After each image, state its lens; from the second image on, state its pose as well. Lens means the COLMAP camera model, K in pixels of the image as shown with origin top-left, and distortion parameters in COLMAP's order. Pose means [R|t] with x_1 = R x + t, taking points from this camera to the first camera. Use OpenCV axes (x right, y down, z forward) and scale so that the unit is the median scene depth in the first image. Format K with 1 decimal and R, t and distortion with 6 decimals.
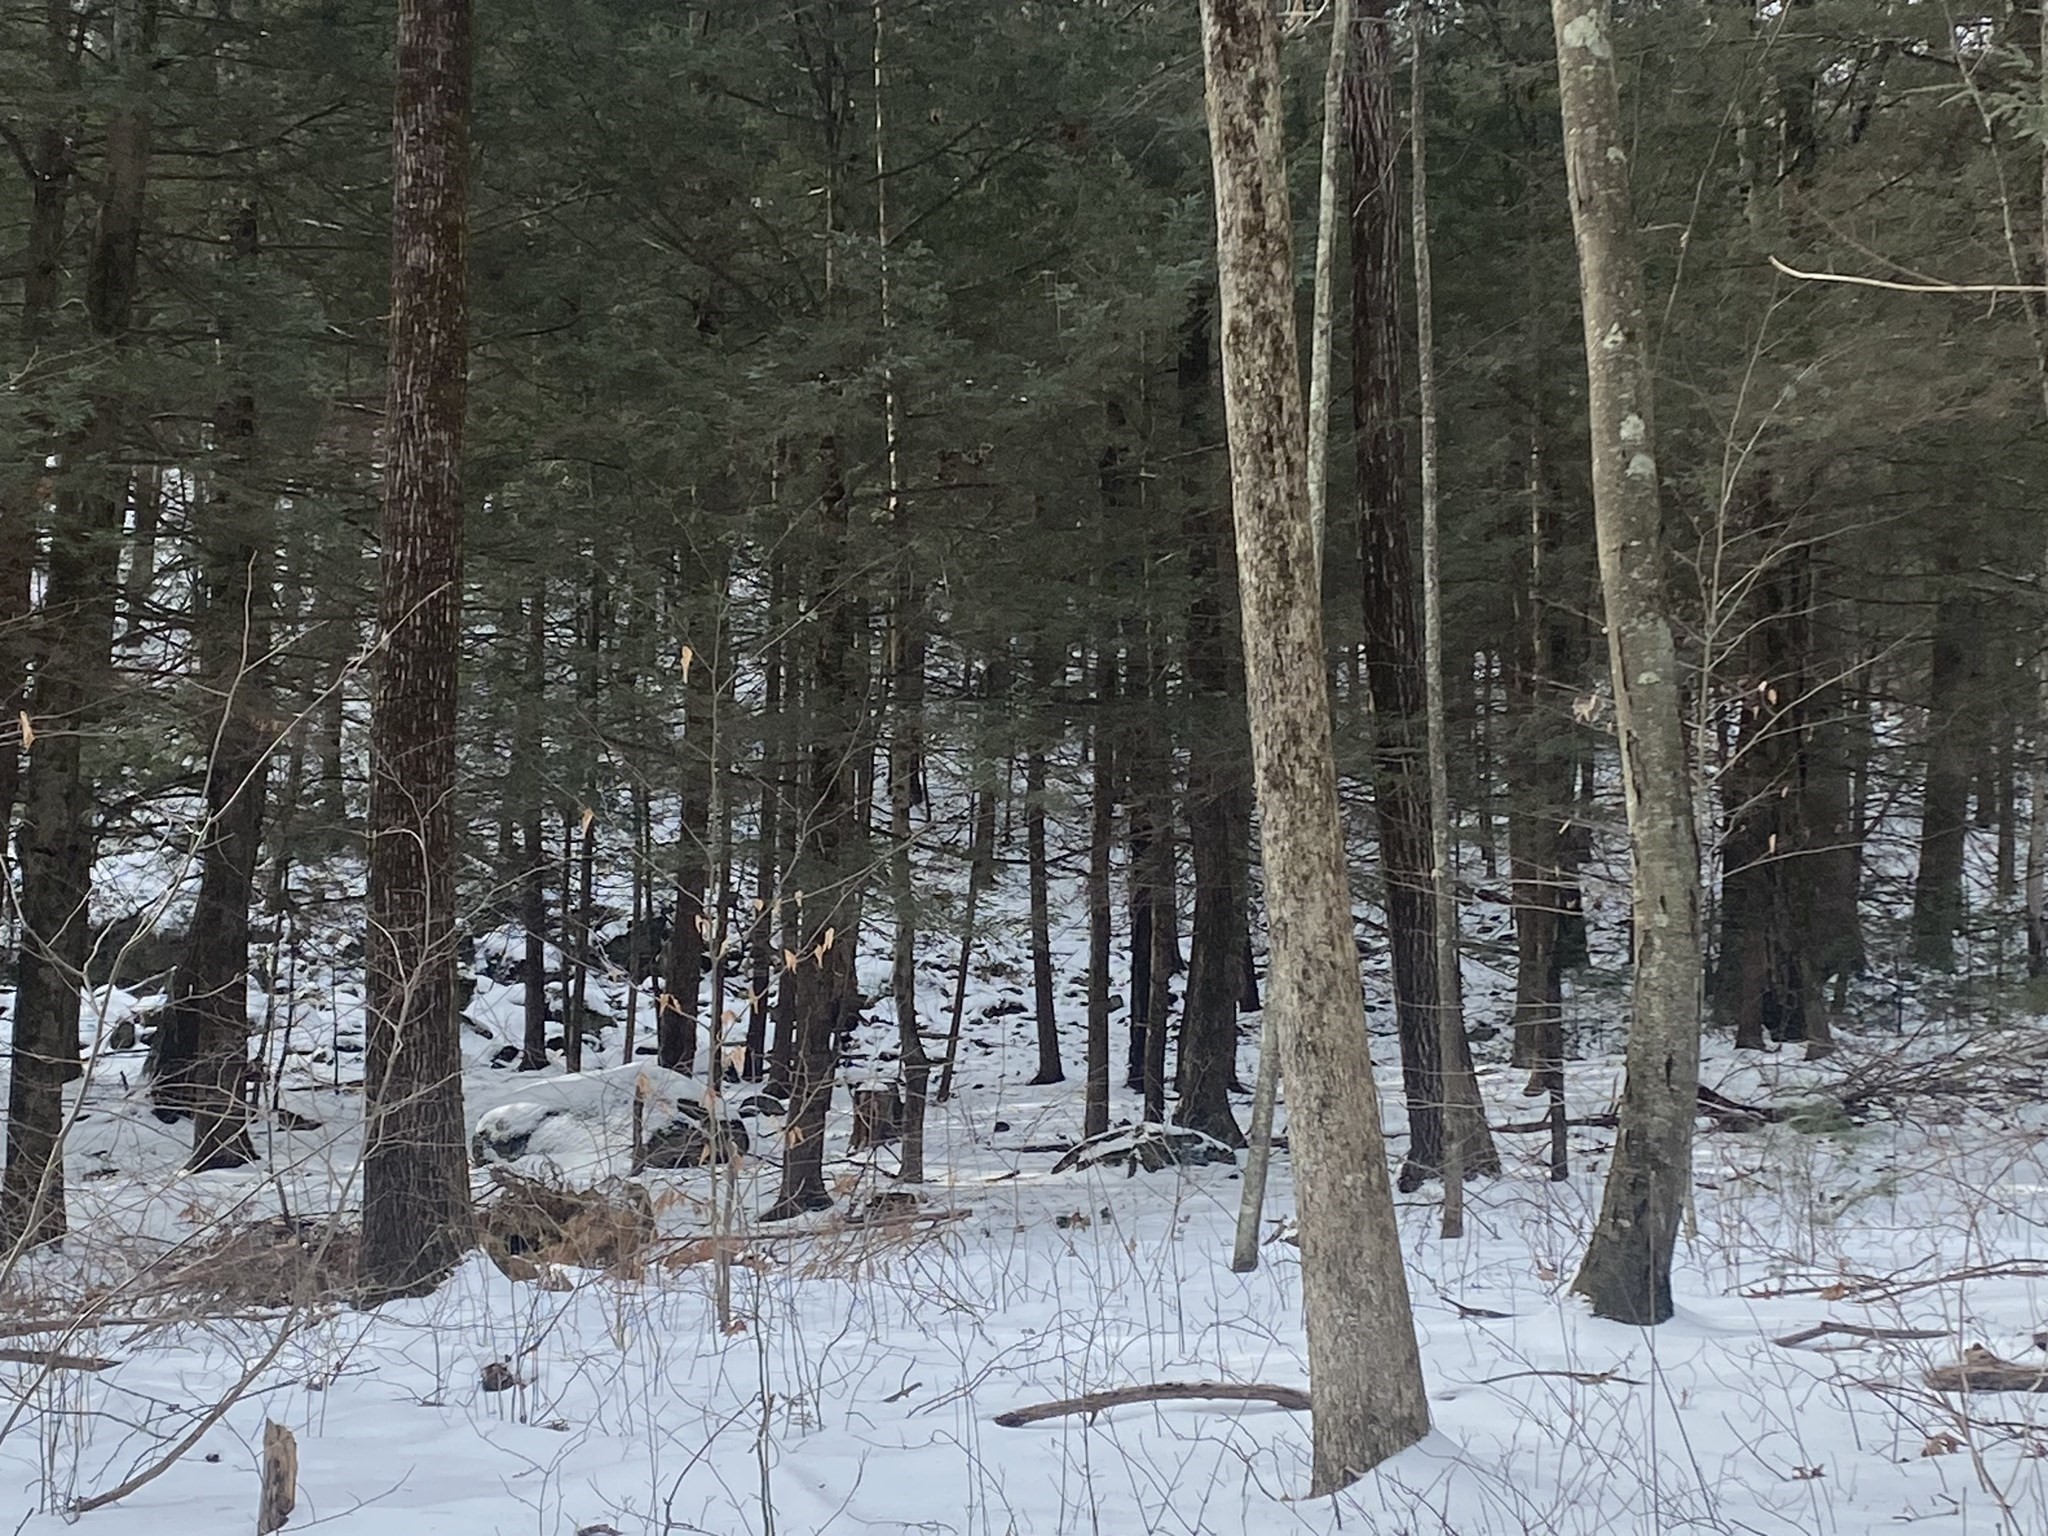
lens RADIAL K [[3936.9, 0, 1023.6], [0, 3936.9, 766.5], [0, 0, 1]] dist [0.278850, 0.000000]
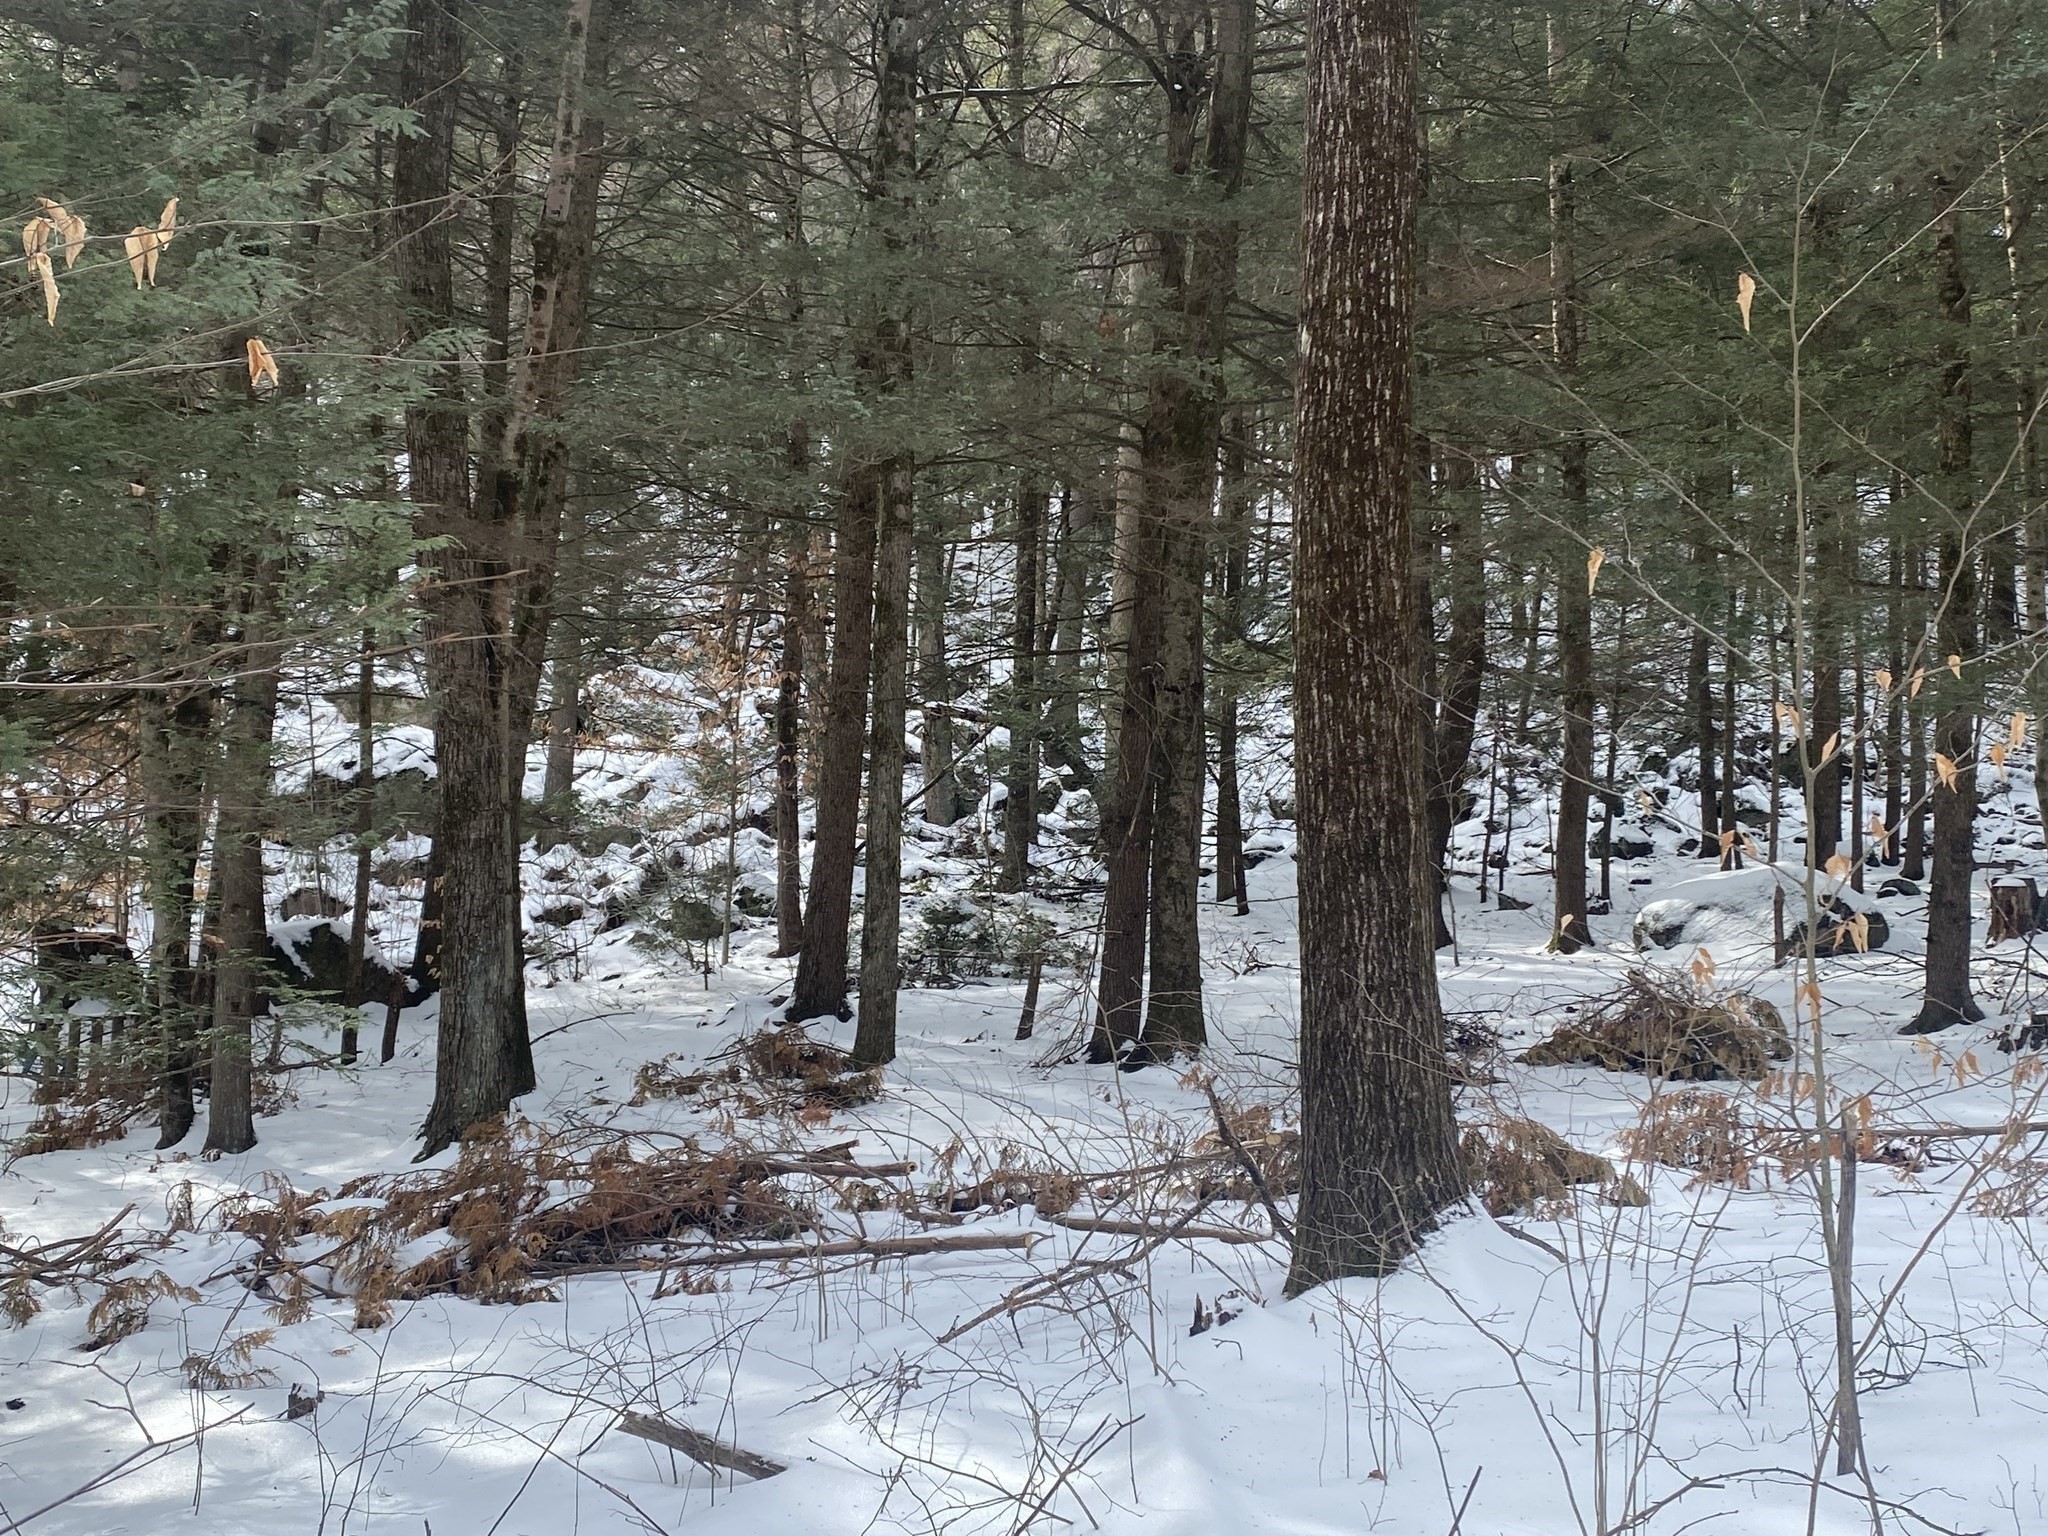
lens RADIAL K [[2203.2, 0, 1023.1], [0, 2203.2, 769.0], [0, 0, 1]] dist [0.048868, 0.000000]
pose [[0.904012, -0.032312, -0.426284, -0.019708], [0.051225, 0.998143, 0.032973, 0.014440], [0.424427, -0.051645, 0.903988, 0.302198]]
